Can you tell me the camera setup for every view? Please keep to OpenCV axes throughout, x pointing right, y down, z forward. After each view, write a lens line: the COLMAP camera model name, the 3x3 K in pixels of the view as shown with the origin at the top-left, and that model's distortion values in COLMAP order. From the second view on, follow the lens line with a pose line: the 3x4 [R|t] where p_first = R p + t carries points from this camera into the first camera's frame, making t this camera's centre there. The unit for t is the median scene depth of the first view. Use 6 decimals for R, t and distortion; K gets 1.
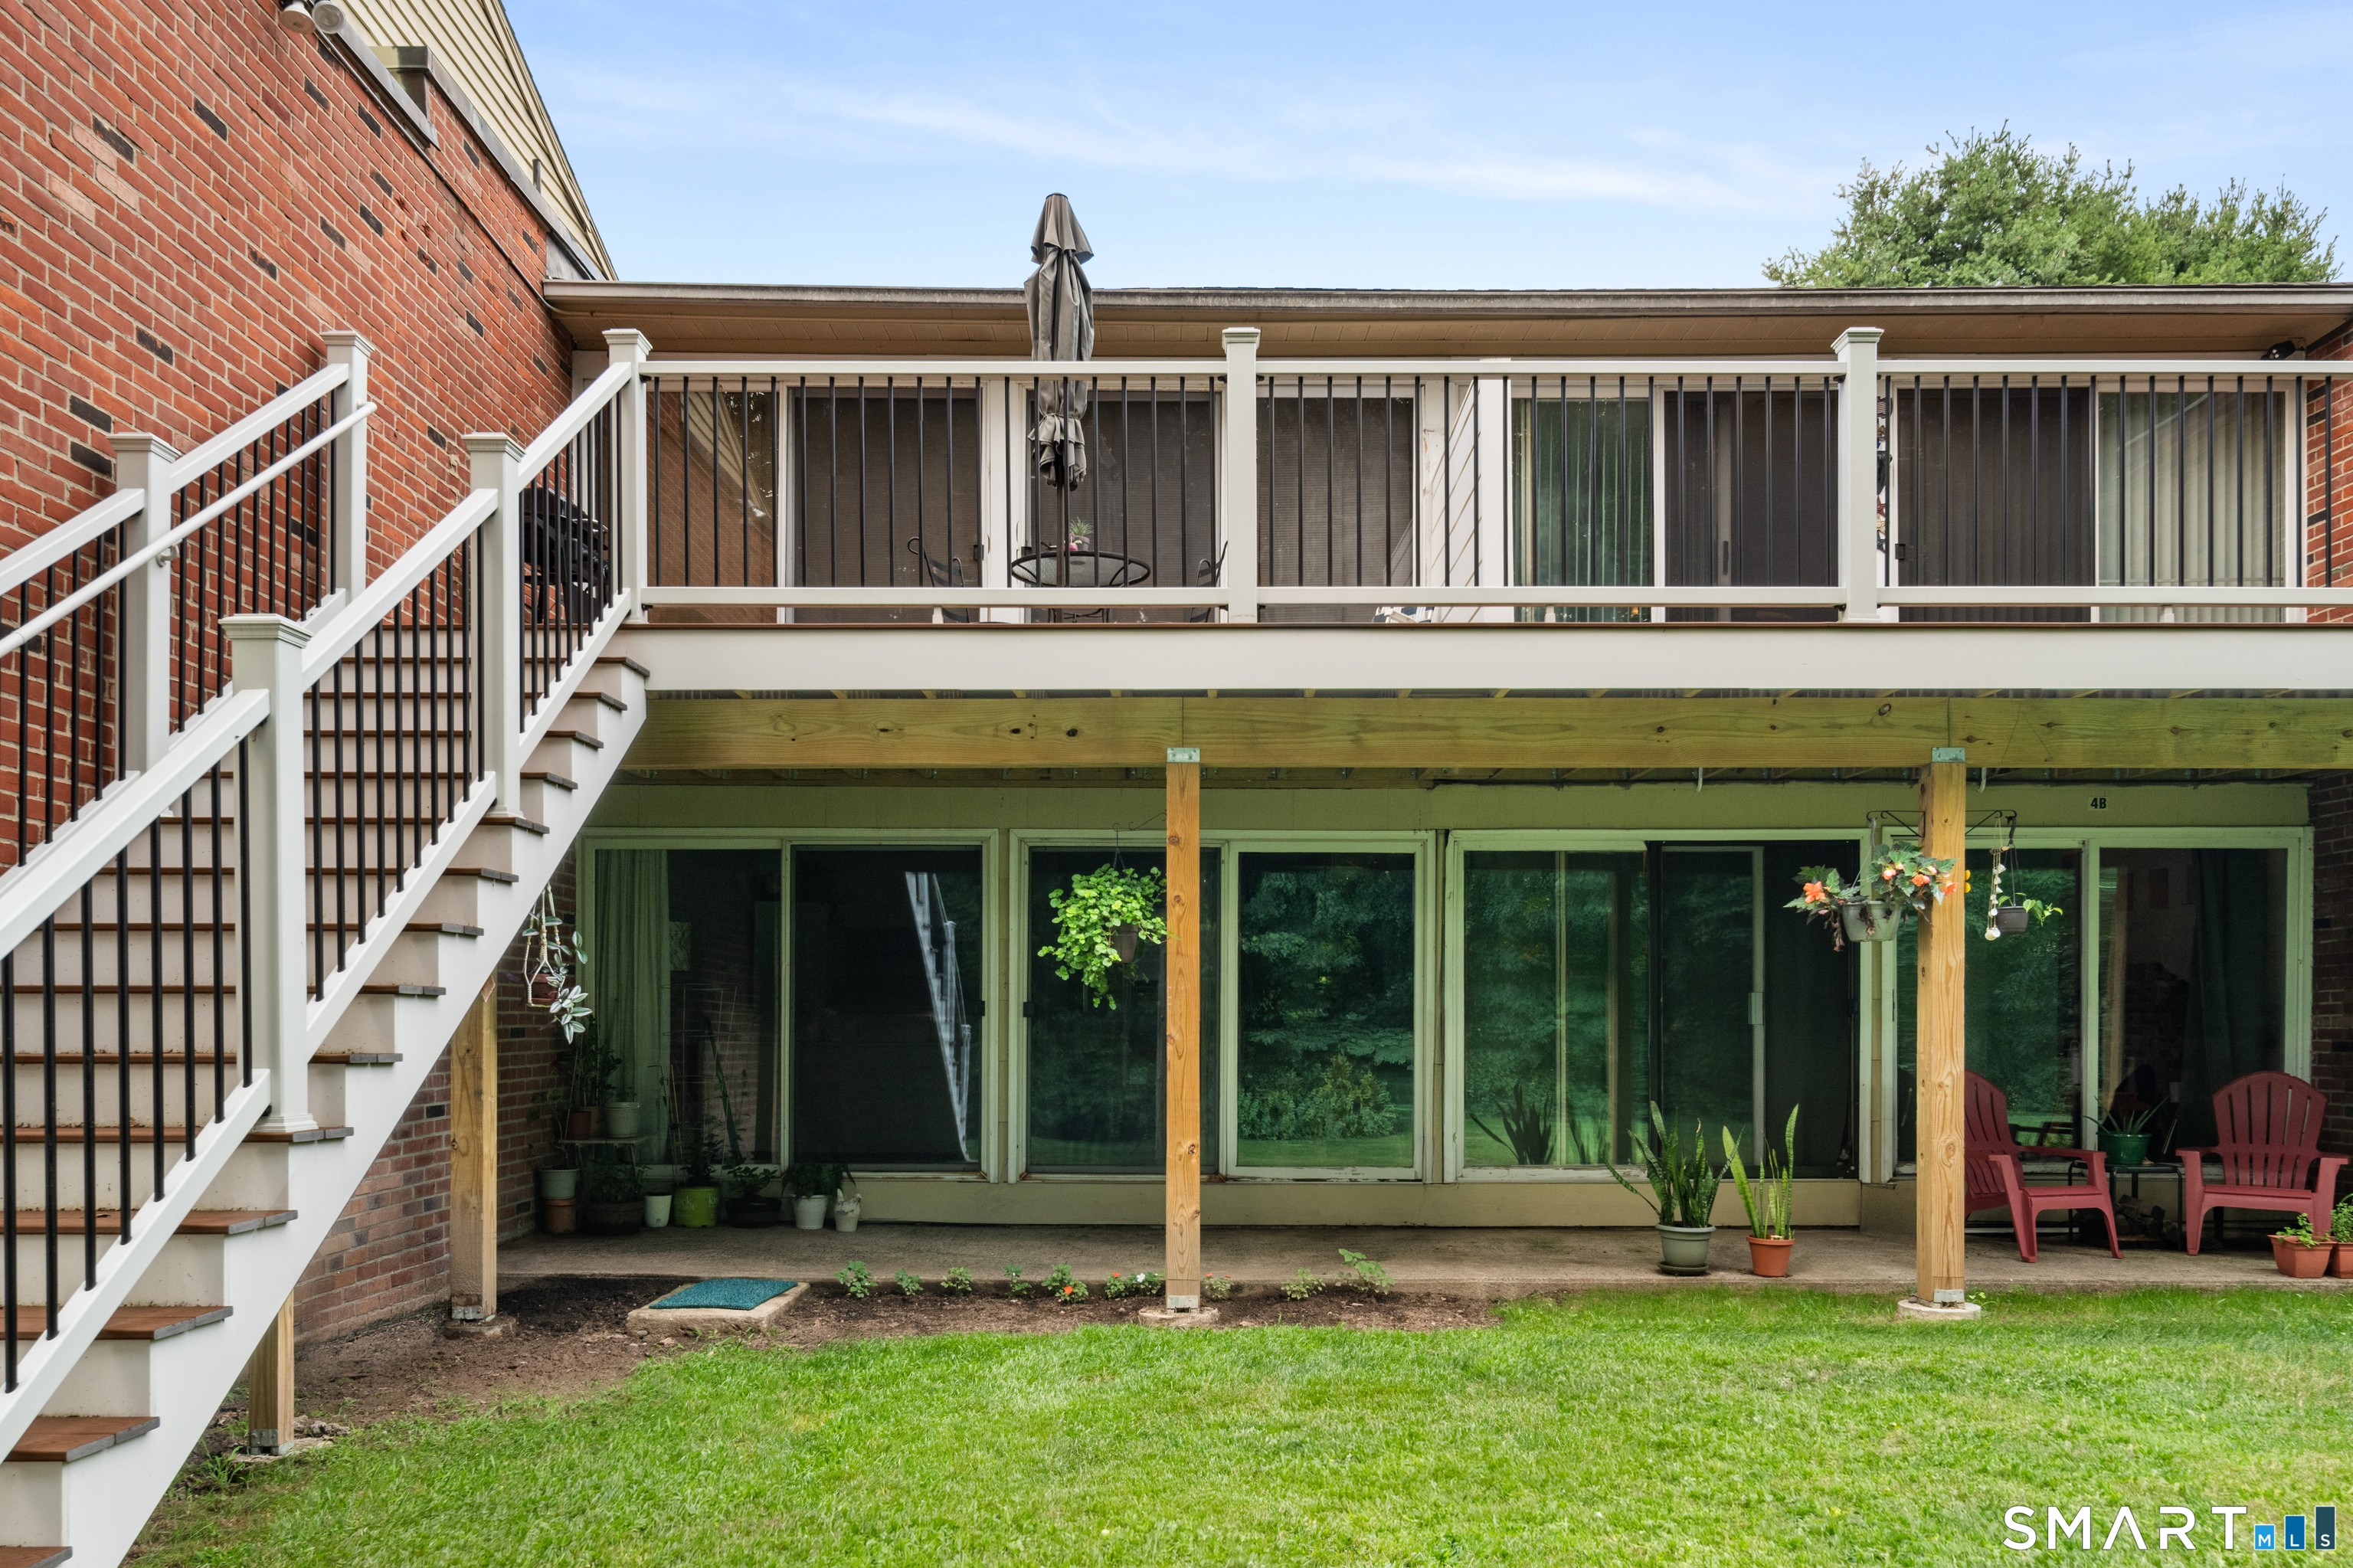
lens RADIAL K [[1895.0, 0, 1176.5], [0, 1895.0, 883.4], [0, 0, 1]] dist [0.015723, -0.003541]
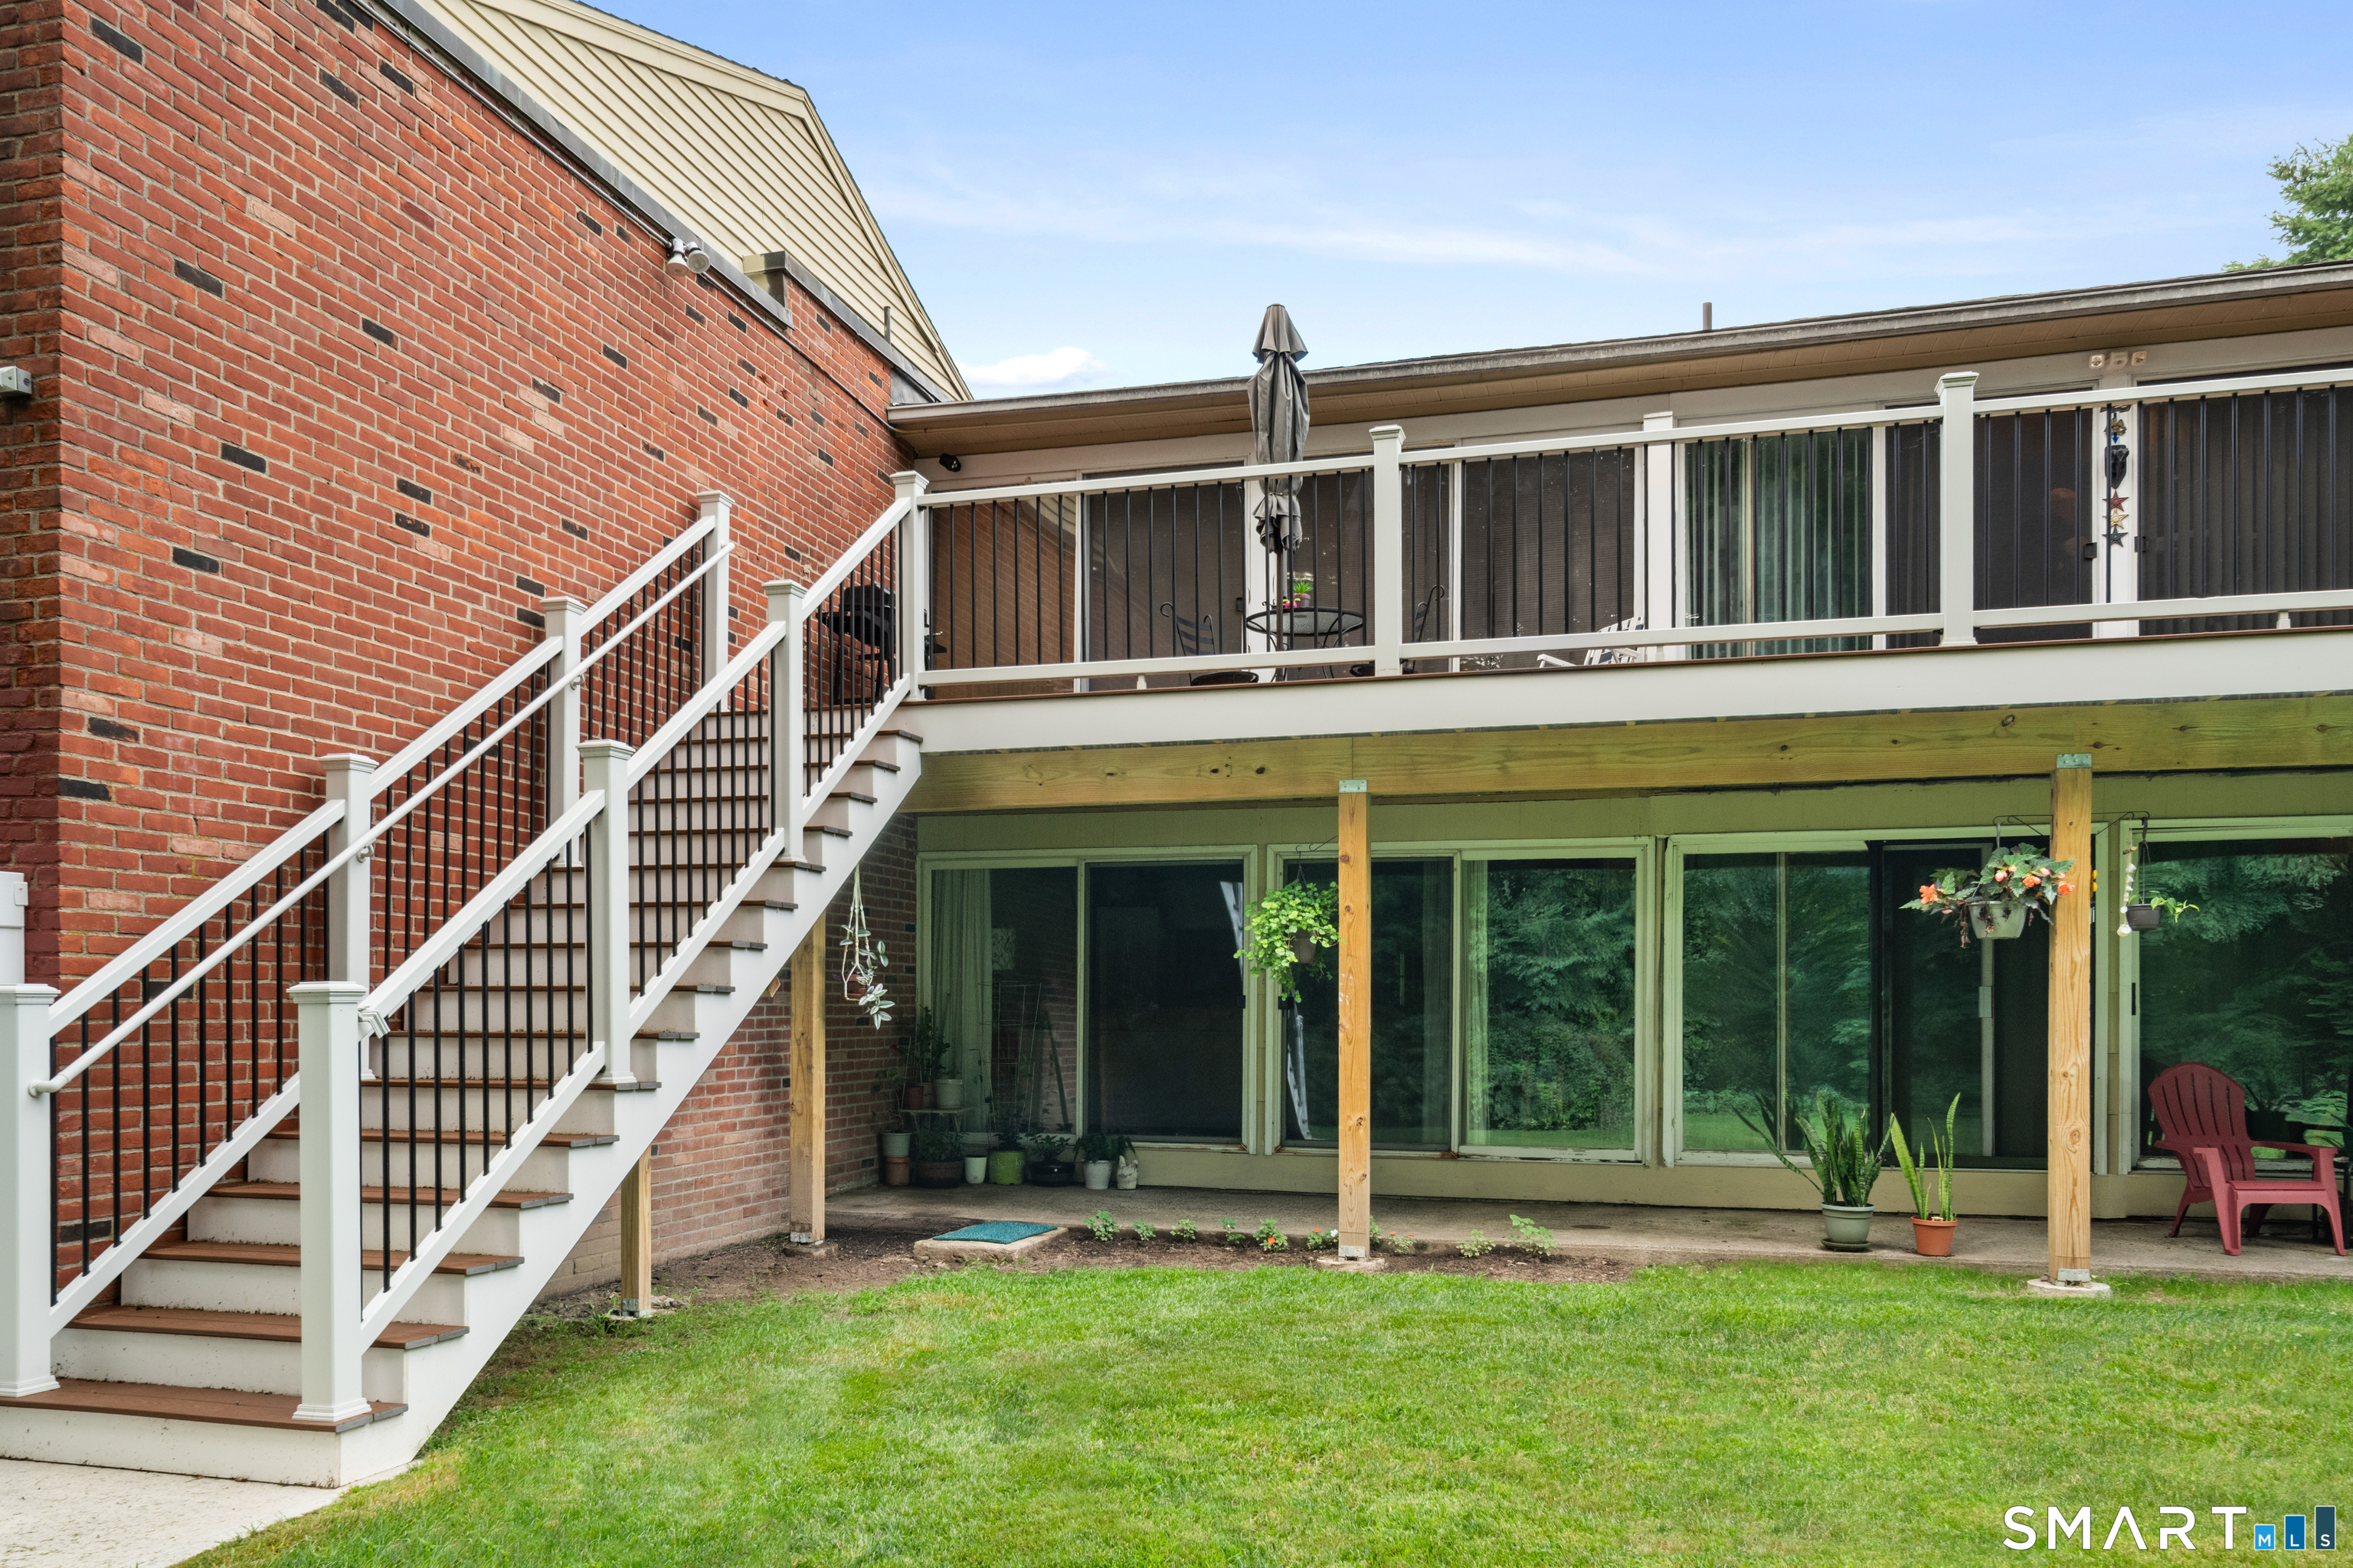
lens RADIAL K [[2238.3, 0, 1155.6], [0, 2238.3, 752.9], [0, 0, 1]] dist [0.021705, 0.003394]
pose [[0.947187, -0.035796, -0.318678, 0.340793], [0.021249, 0.998572, -0.049009, -0.023142], [0.319977, 0.039649, 0.946595, -0.368602]]
